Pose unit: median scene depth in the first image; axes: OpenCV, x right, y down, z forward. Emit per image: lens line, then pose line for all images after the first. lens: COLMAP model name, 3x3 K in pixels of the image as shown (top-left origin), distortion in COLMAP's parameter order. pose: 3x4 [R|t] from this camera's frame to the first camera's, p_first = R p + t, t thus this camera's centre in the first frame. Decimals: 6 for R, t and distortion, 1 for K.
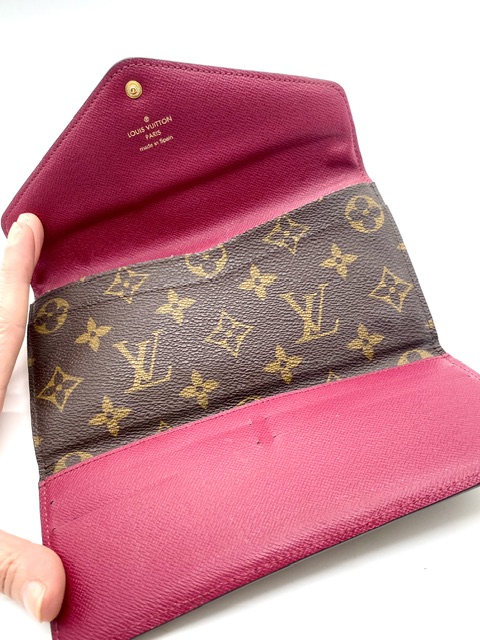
lens RADIAL K [[547.7, 0, 236.9], [0, 547.7, 317.3], [0, 0, 1]] dist [-0.034101, -0.010319]
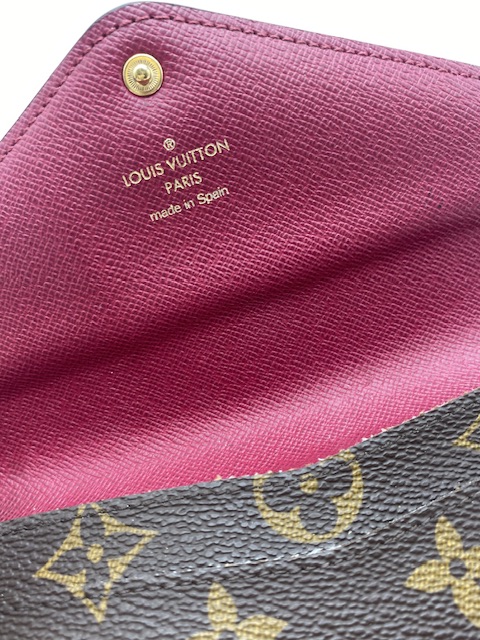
lens RADIAL K [[547.7, 0, 240.6], [0, 547.7, 322.6], [0, 0, 1]] dist [-0.034101, -0.010319]
pose [[0.999683, 0.022148, -0.012012, -0.101834], [-0.024058, 0.980739, -0.193837, -0.146650], [0.007488, 0.194065, 0.980960, 0.606878]]
